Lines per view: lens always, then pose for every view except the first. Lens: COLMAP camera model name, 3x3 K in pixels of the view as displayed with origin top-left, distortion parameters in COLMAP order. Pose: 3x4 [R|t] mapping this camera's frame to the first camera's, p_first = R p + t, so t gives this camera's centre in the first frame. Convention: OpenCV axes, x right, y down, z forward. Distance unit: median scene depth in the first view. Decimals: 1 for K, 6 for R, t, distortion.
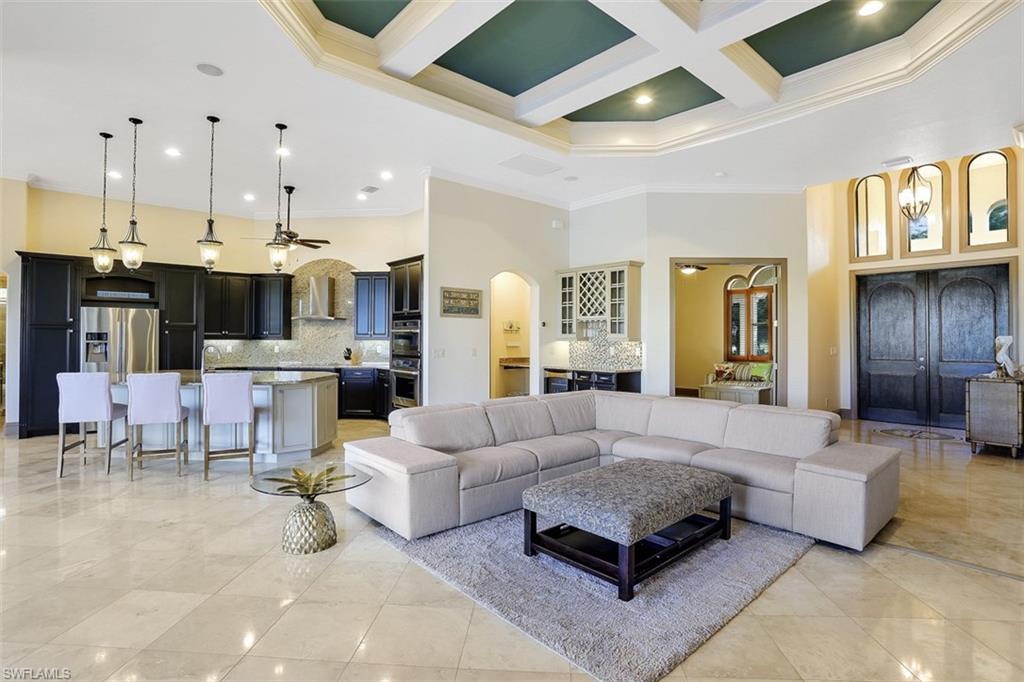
lens RADIAL K [[496.4, 0, 512.8], [0, 496.4, 332.6], [0, 0, 1]] dist [-0.067157, 0.029866]
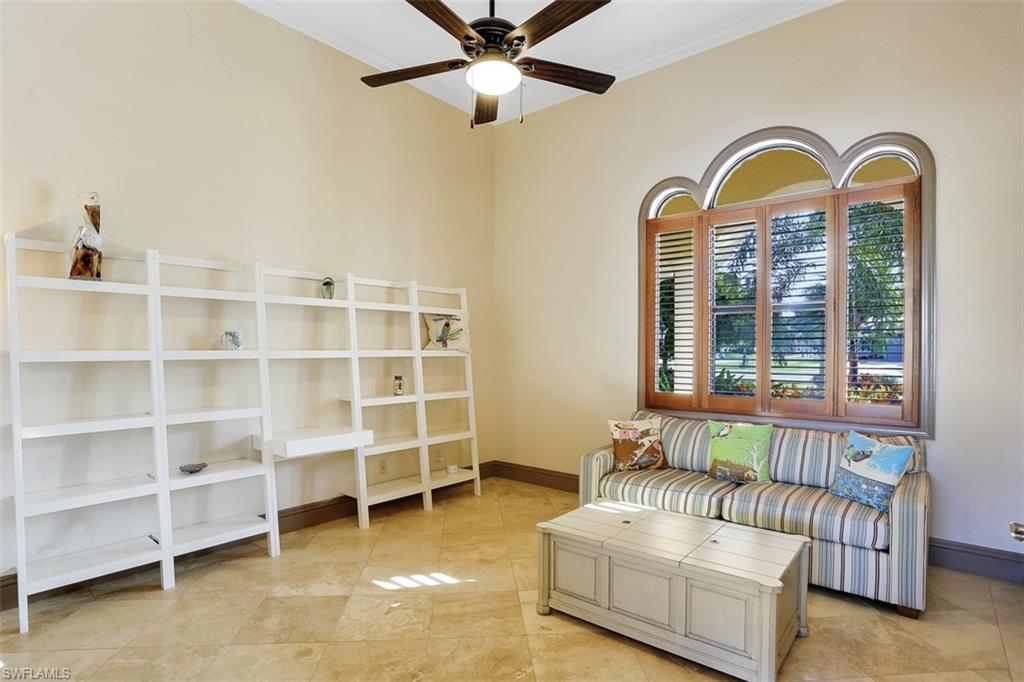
lens RADIAL K [[496.4, 0, 512.8], [0, 496.4, 332.6], [0, 0, 1]] dist [-0.067157, 0.029866]
pose [[0.993619, -0.003021, 0.112745, 0.304248], [0.001978, 0.999954, 0.009362, -0.002812], [-0.112768, -0.009079, 0.993580, 0.661934]]
